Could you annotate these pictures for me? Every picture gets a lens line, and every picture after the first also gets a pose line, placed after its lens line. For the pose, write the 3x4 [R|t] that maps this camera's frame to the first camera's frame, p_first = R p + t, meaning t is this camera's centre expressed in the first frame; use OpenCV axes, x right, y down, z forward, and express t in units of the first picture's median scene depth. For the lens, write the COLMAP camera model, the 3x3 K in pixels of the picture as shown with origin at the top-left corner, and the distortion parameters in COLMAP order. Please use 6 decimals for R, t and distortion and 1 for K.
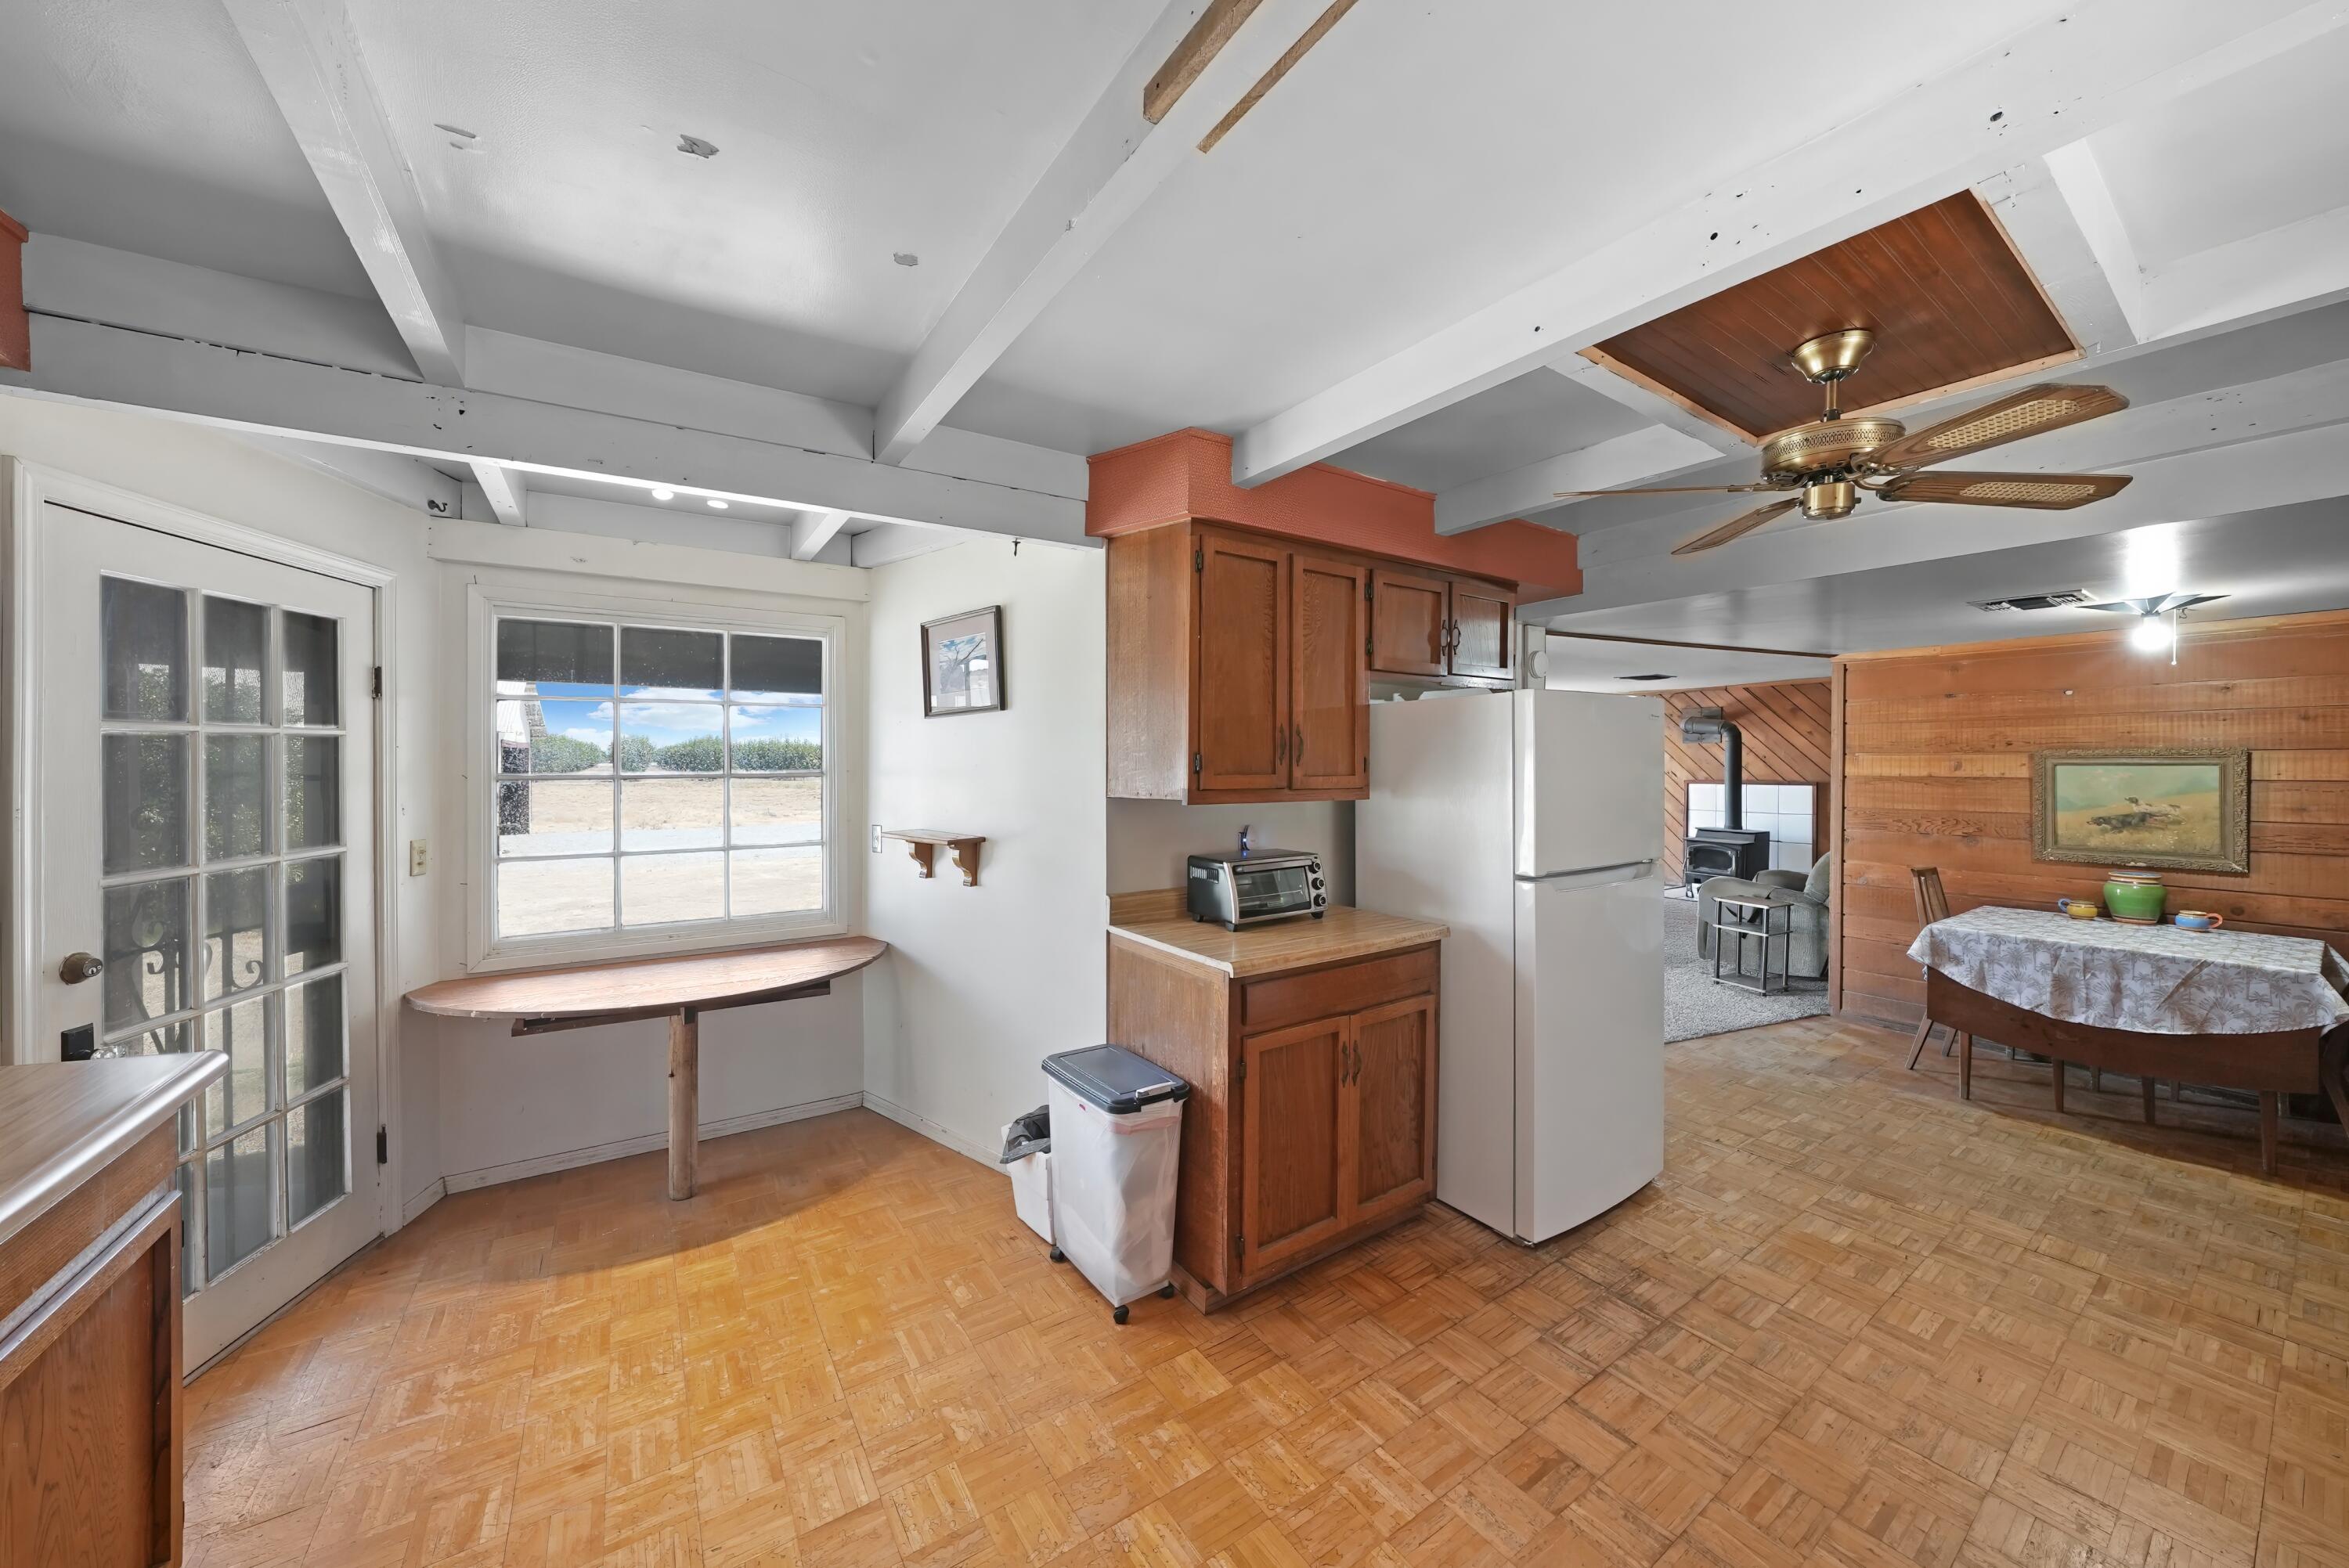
lens RADIAL K [[810.3, 0, 1175.7], [0, 810.3, 774.3], [0, 0, 1]] dist [0.000886, 0.000193]
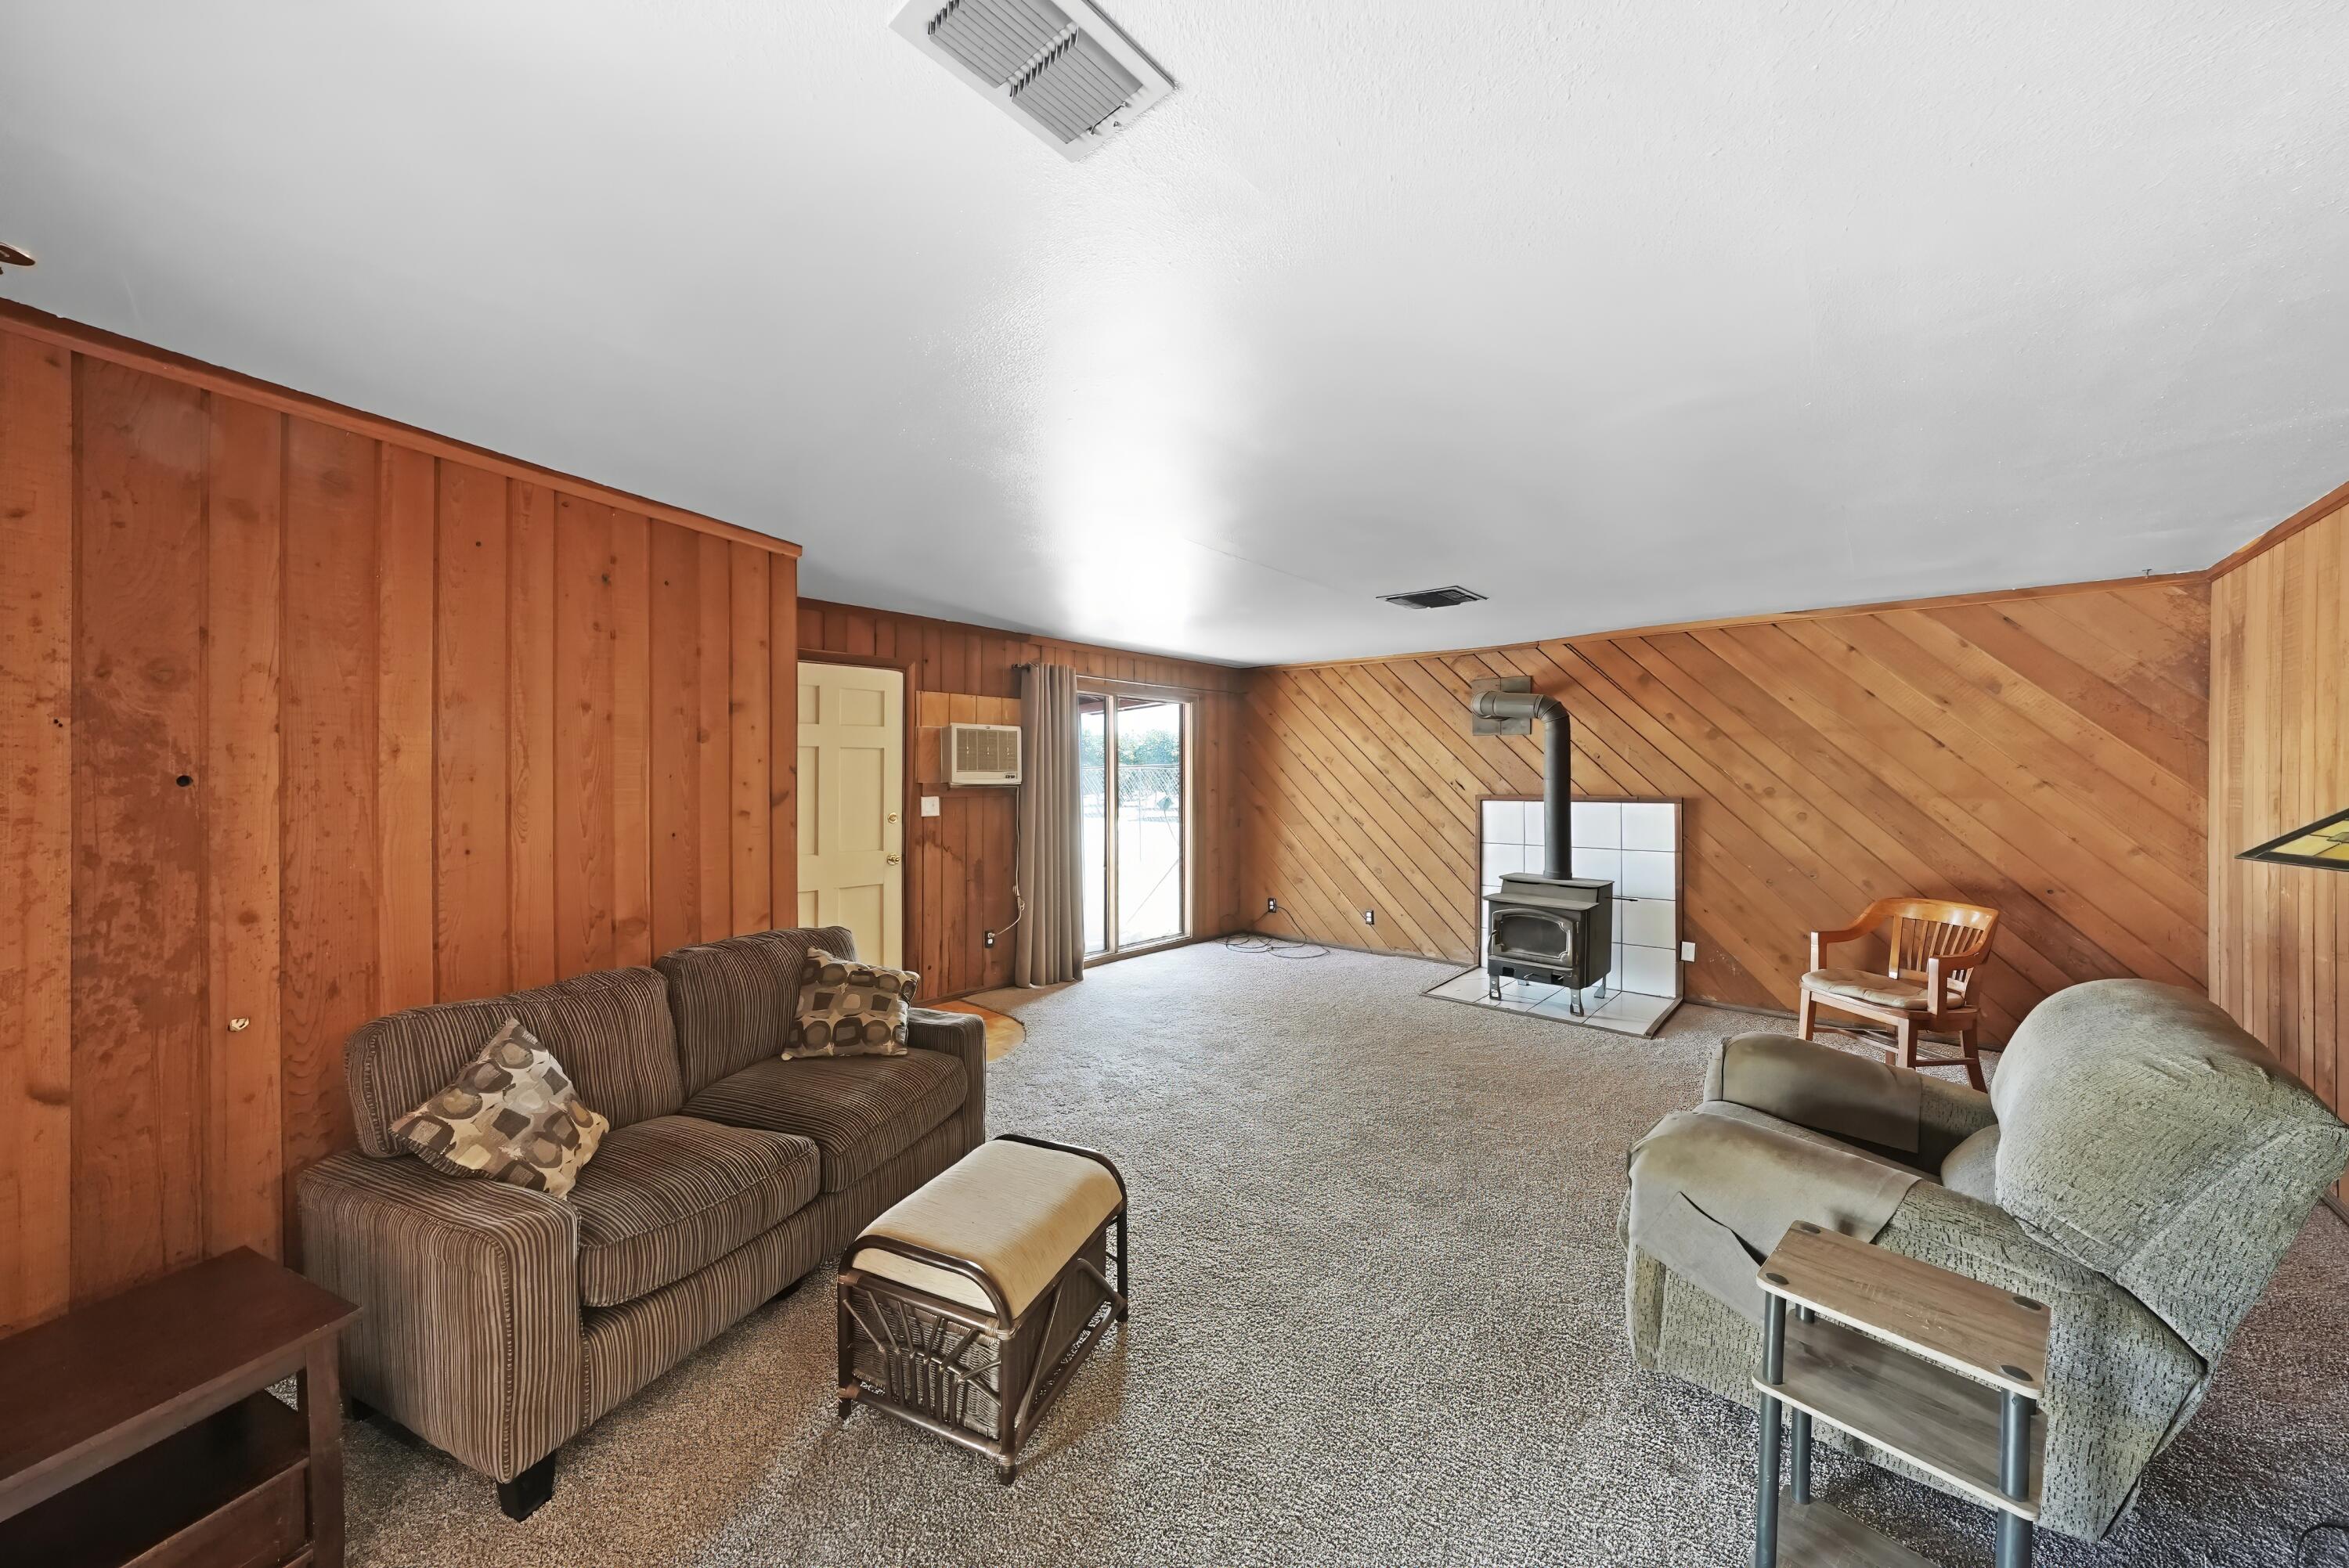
lens RADIAL K [[810.3, 0, 1171.7], [0, 810.3, 778.8], [0, 0, 1]] dist [0.000886, 0.000193]
pose [[0.964363, -0.010149, 0.264389, 0.256397], [0.011342, 0.999931, -0.002984, -0.006548], [-0.264341, 0.005876, 0.964412, 0.497679]]
